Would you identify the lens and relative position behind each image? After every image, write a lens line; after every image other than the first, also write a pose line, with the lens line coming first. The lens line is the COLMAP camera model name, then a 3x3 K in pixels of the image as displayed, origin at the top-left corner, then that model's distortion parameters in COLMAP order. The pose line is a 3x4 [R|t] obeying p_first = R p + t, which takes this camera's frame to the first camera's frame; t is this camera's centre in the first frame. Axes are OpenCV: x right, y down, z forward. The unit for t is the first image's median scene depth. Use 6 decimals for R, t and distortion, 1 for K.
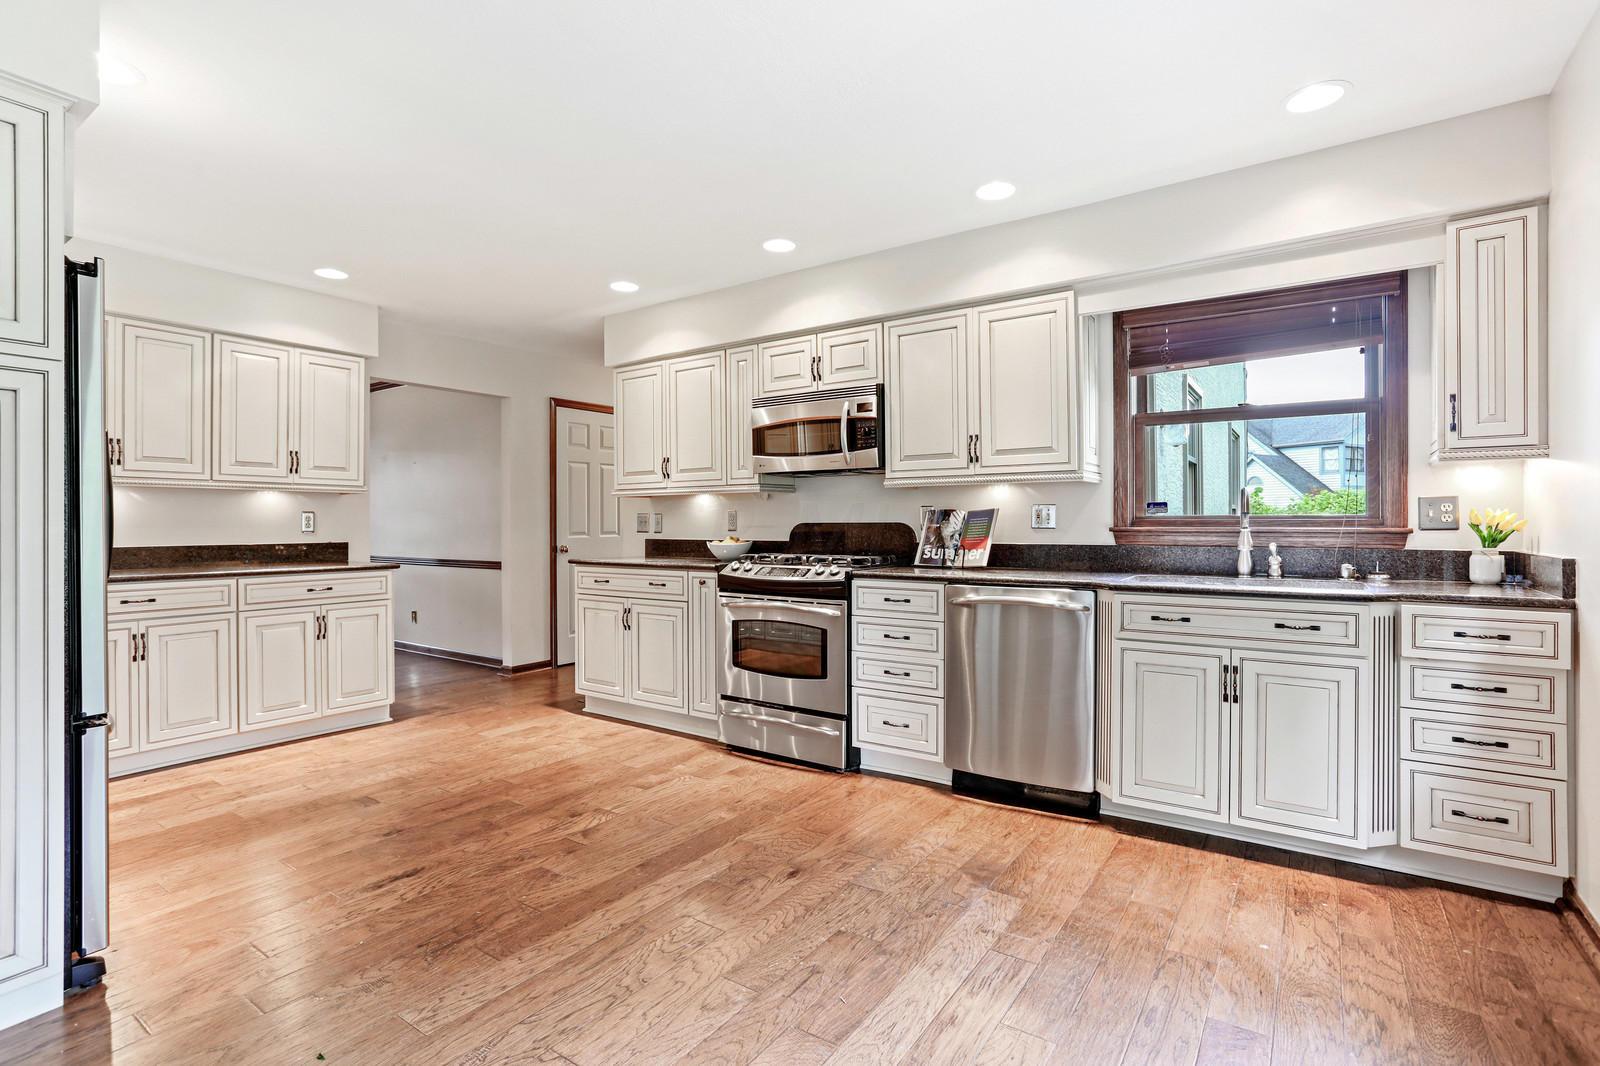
lens RADIAL K [[770.4, 0, 798.3], [0, 770.4, 522.7], [0, 0, 1]] dist [-0.061422, 0.032679]
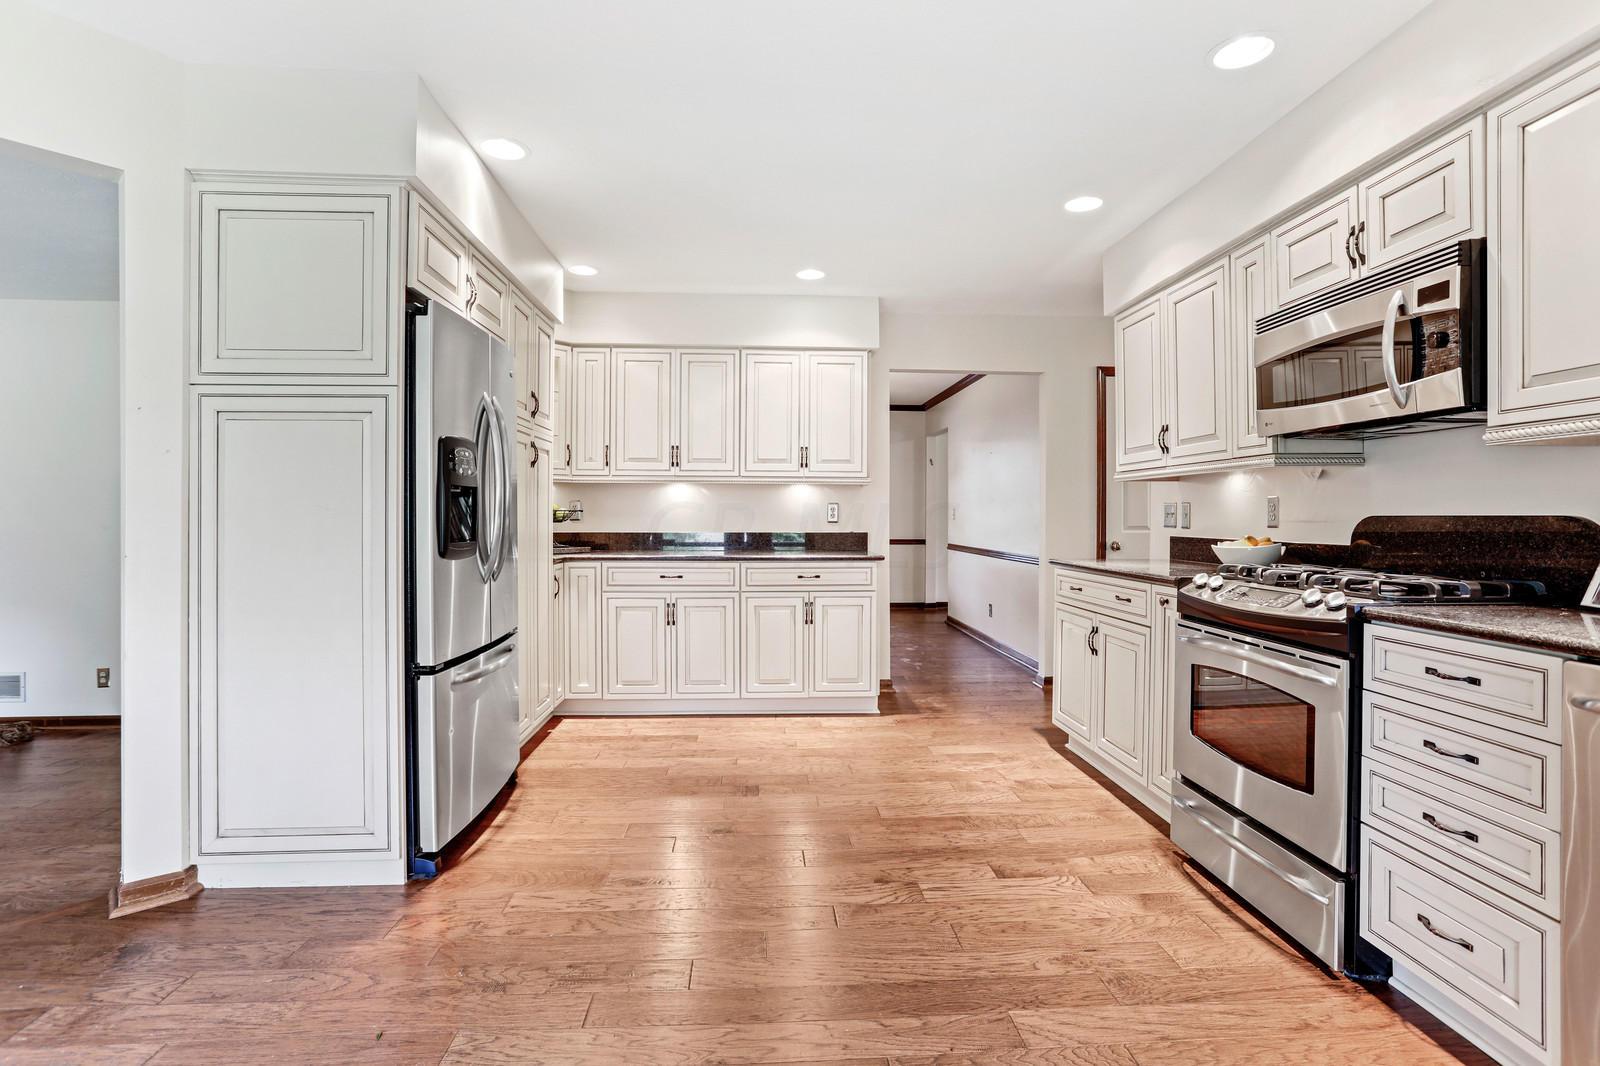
lens RADIAL K [[770.4, 0, 798.3], [0, 770.4, 522.7], [0, 0, 1]] dist [-0.061422, 0.032679]
pose [[0.621698, 0.011354, -0.783174, 0.215023], [-0.003231, 0.999924, 0.011931, 0.000306], [0.783250, -0.004887, 0.621688, 0.346145]]
